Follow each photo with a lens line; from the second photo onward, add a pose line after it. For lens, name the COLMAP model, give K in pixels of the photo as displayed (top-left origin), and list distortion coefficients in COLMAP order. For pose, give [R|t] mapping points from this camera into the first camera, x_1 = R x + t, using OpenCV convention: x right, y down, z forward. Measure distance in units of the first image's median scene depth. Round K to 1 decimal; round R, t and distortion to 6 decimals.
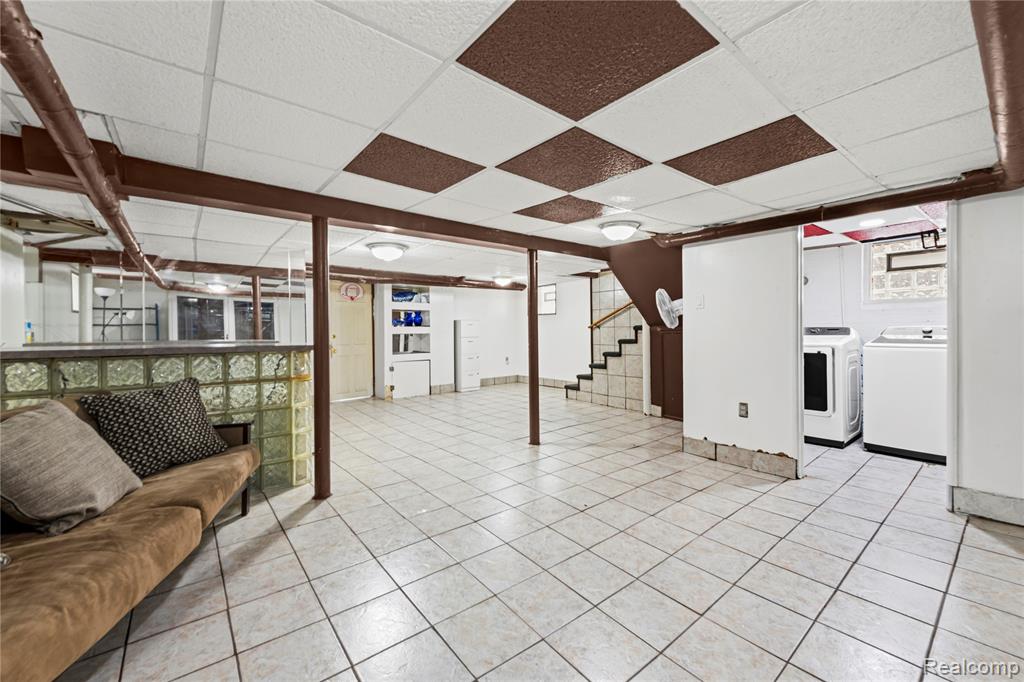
lens RADIAL K [[409.0, 0, 510.9], [0, 409.0, 337.2], [0, 0, 1]] dist [0.003397, 0.000309]
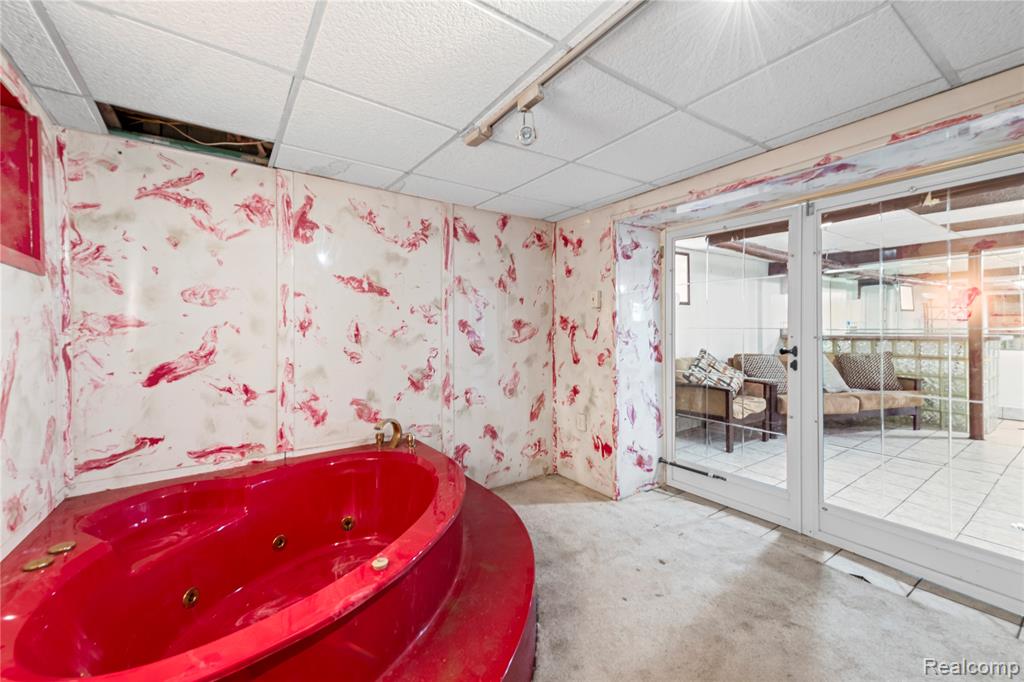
lens RADIAL K [[409.0, 0, 510.0], [0, 409.0, 335.8], [0, 0, 1]] dist [0.003397, 0.000309]
pose [[-0.069526, 0.022562, -0.997325, 1.179472], [0.000874, 0.999745, 0.022556, -0.021615], [0.997580, 0.000696, -0.069528, -0.622068]]
